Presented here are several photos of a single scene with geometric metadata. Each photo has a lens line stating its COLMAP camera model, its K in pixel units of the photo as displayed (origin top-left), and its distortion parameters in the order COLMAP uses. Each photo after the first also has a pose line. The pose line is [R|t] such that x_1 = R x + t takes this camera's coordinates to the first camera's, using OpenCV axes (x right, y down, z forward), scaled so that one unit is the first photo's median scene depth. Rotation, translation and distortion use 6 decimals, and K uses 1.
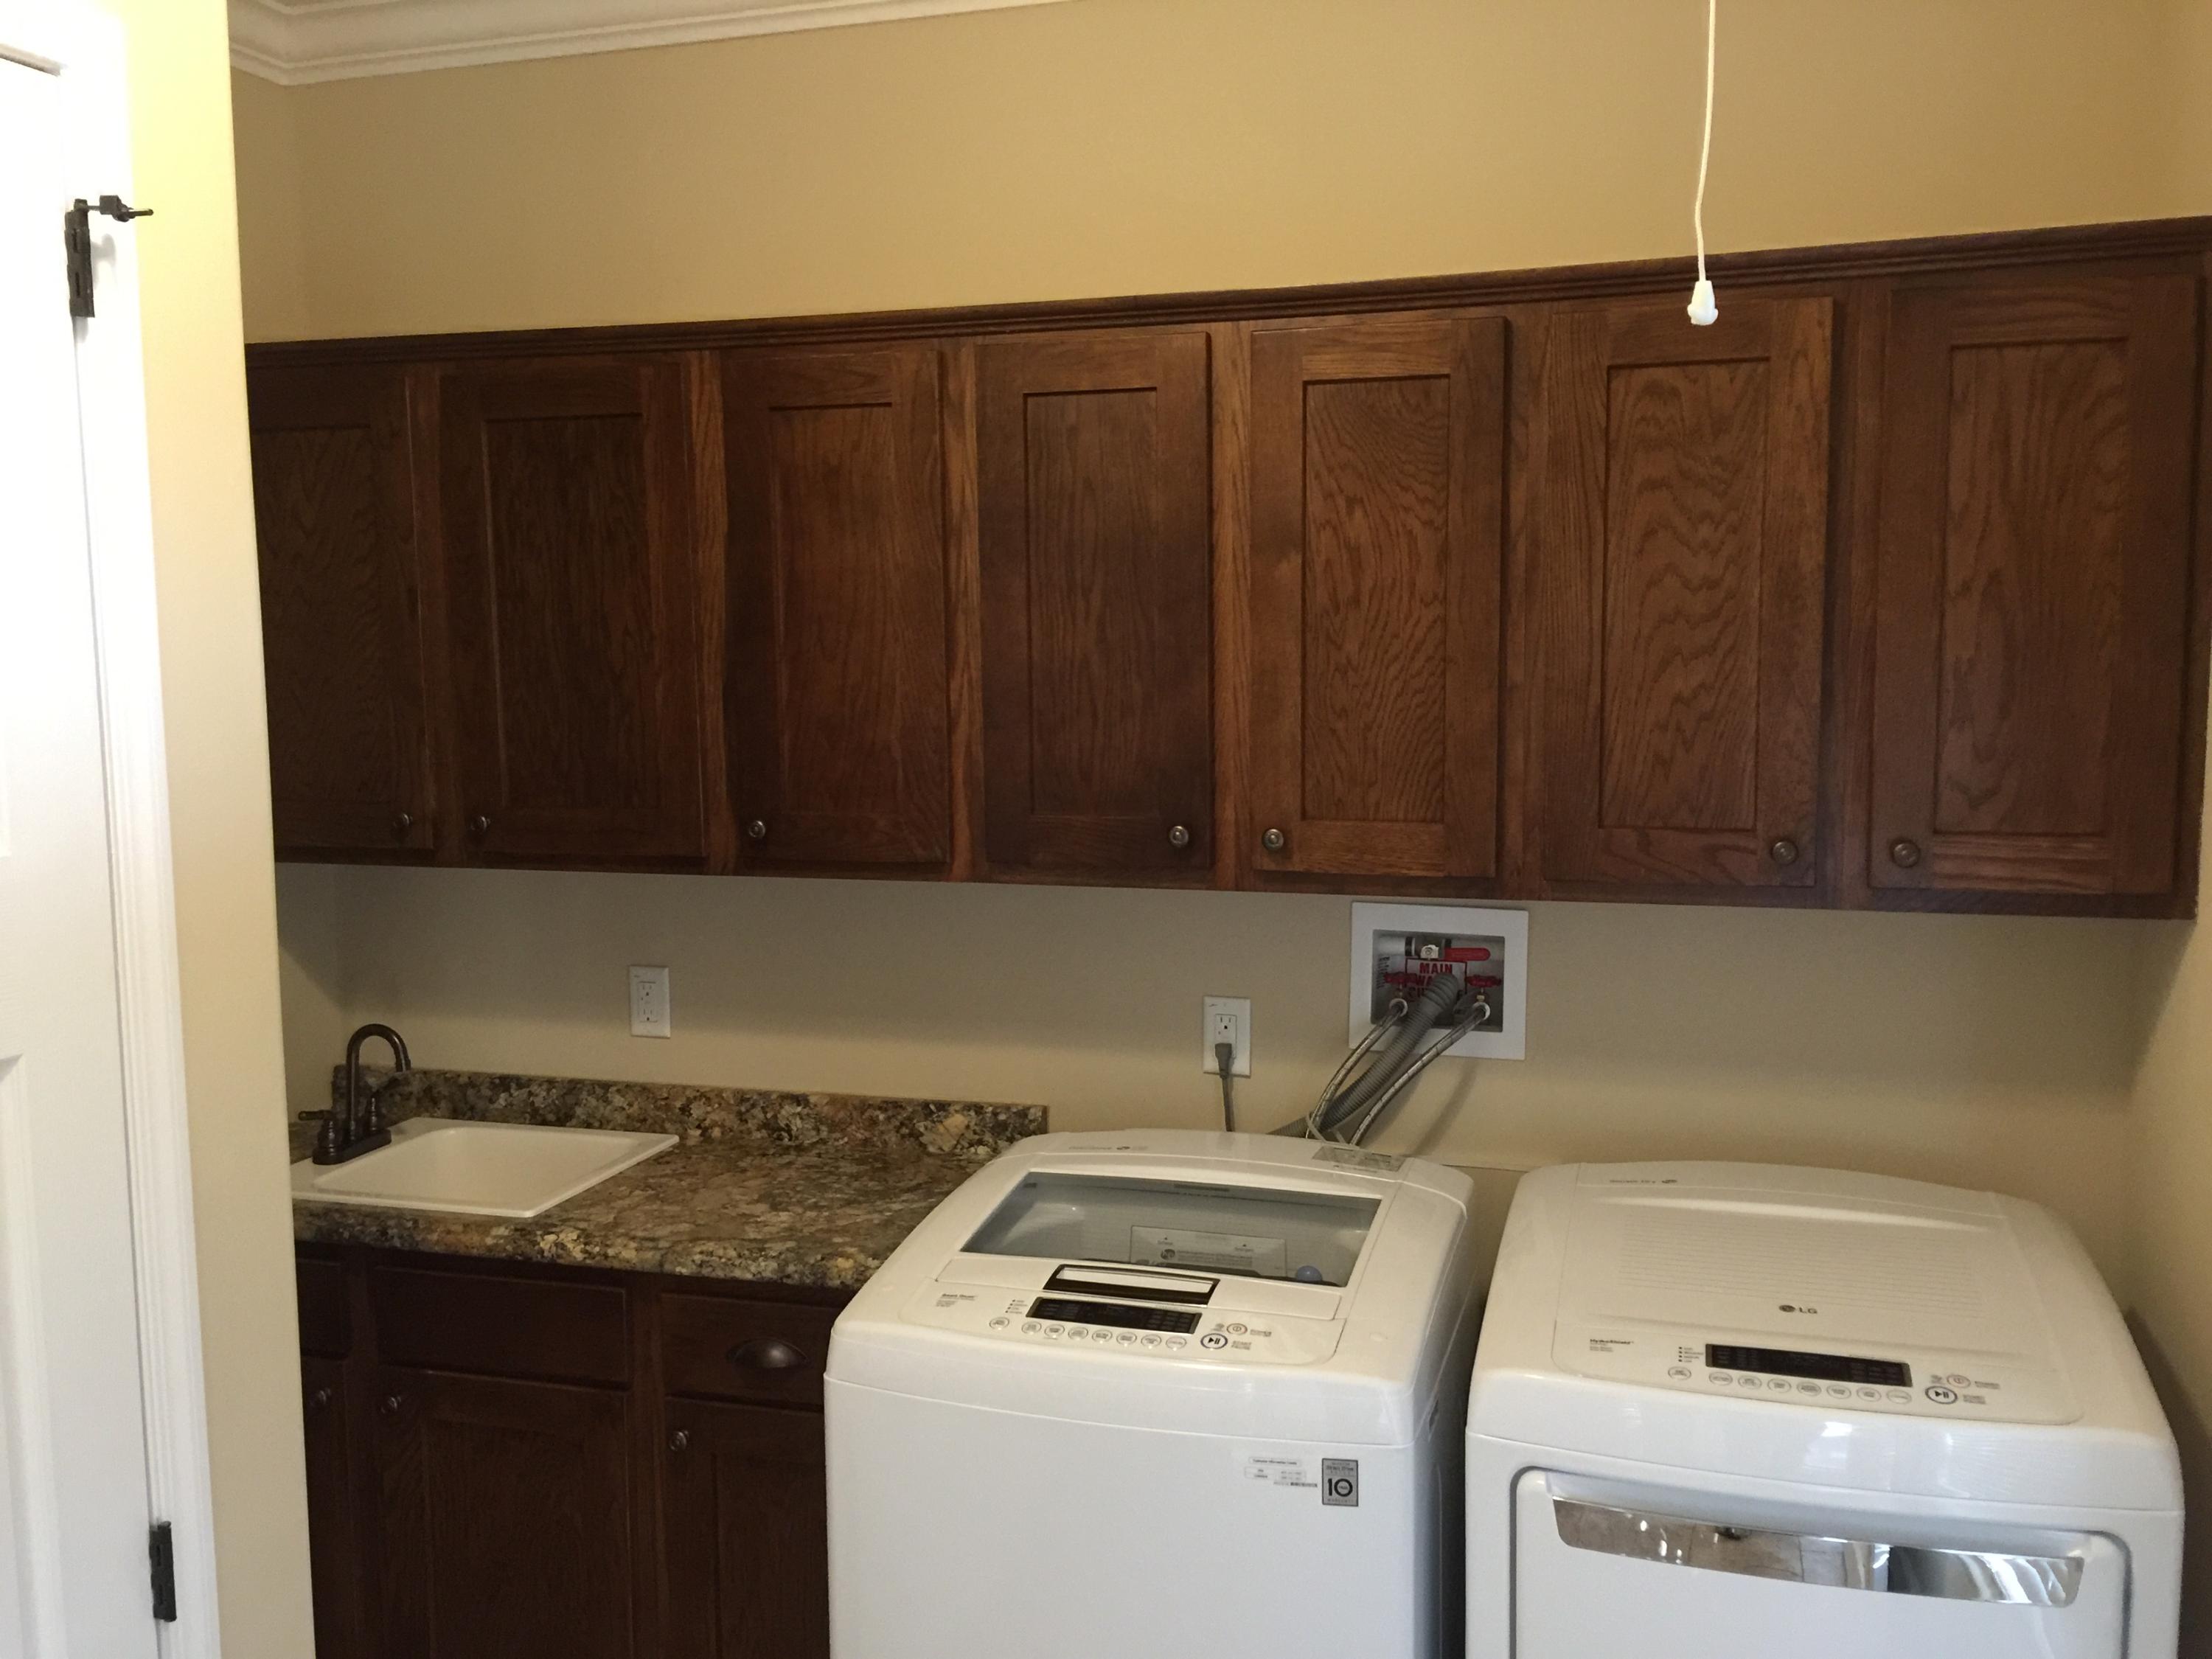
lens RADIAL K [[1909.1, 0, 1106.0], [0, 1909.1, 829.5], [0, 0, 1]] dist [0.094389, -0.136998]
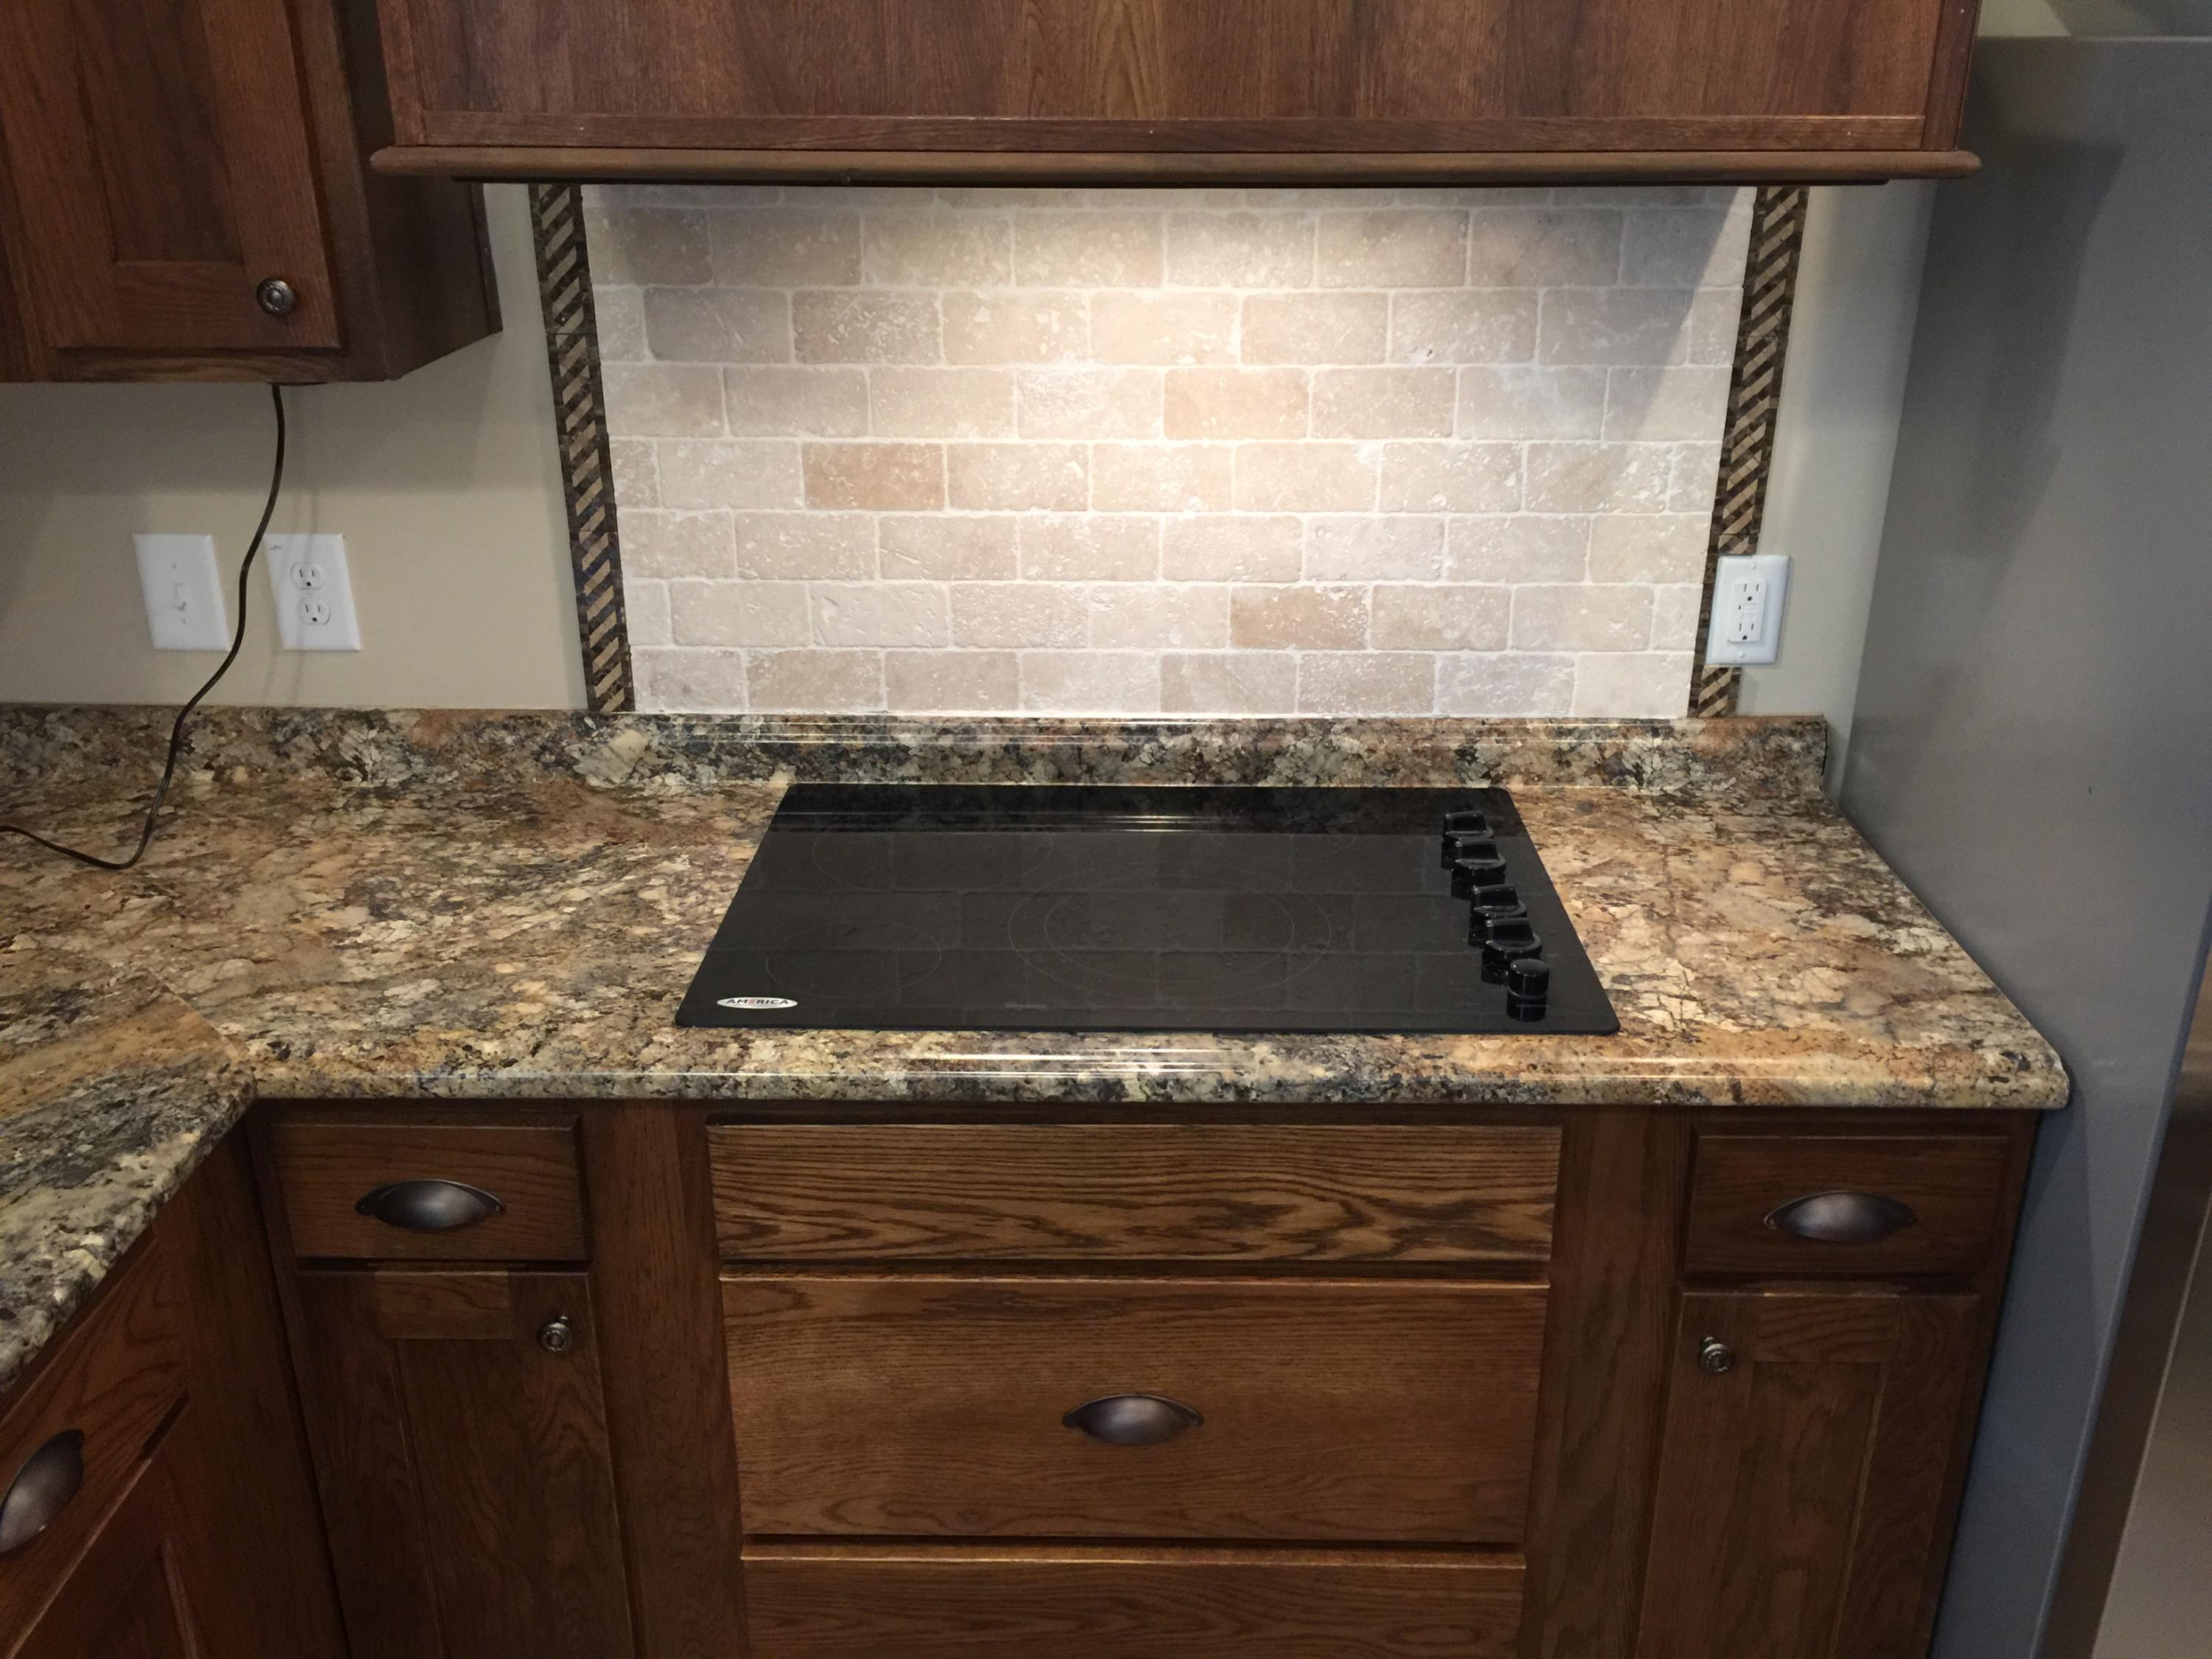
lens RADIAL K [[1909.1, 0, 1106.0], [0, 1909.1, 829.5], [0, 0, 1]] dist [0.094389, -0.136998]
pose [[0.963204, -0.086792, 0.254371, -0.091404], [0.011464, 0.958832, 0.283744, -0.008711], [-0.268526, -0.270387, 0.924546, 0.316925]]
